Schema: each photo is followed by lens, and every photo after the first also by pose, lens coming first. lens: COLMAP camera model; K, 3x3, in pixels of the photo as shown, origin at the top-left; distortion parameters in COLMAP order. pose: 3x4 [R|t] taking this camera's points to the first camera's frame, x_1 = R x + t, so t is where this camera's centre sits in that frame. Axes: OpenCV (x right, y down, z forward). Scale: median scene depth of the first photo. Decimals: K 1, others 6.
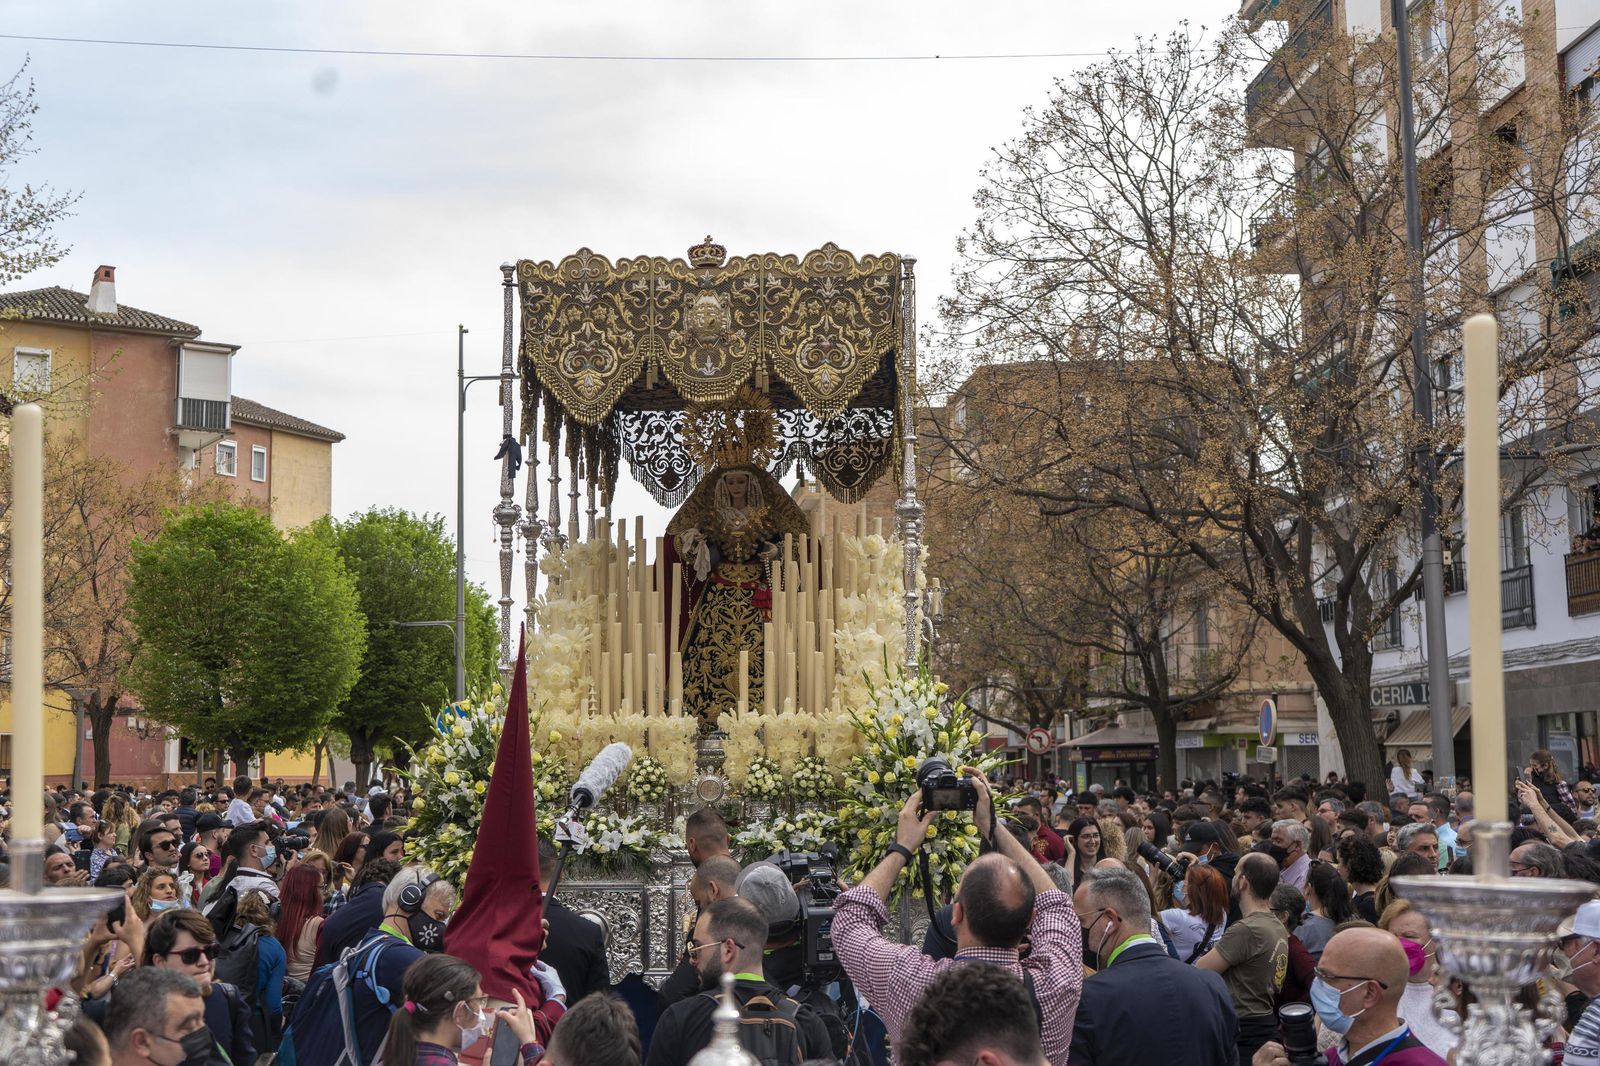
lens RADIAL K [[1874.2, 0, 849.7], [0, 1874.2, 568.0], [0, 0, 1]] dist [-0.012594, -0.003806]
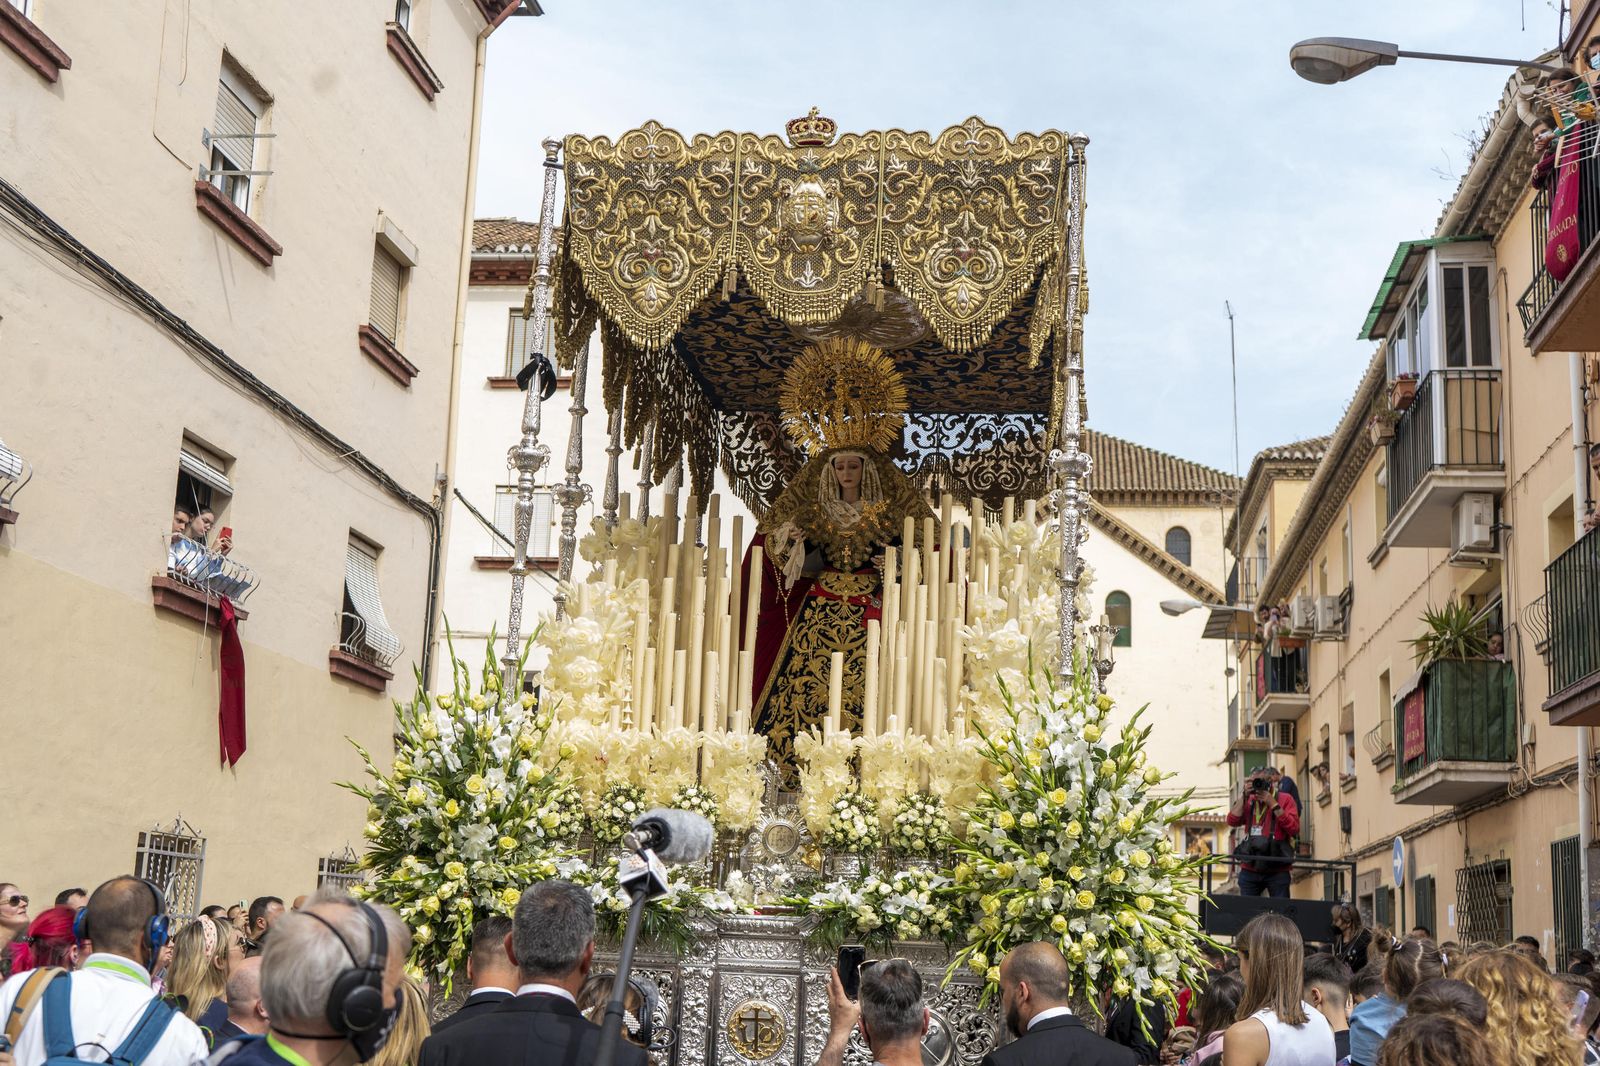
lens RADIAL K [[1874.2, 0, 849.7], [0, 1874.2, 568.0], [0, 0, 1]] dist [-0.012594, -0.003806]
pose [[0.995418, 0.034019, -0.089366, 0.012853], [-0.042350, 0.994761, -0.093045, 0.078725], [0.085732, 0.096403, 0.991643, 0.268931]]
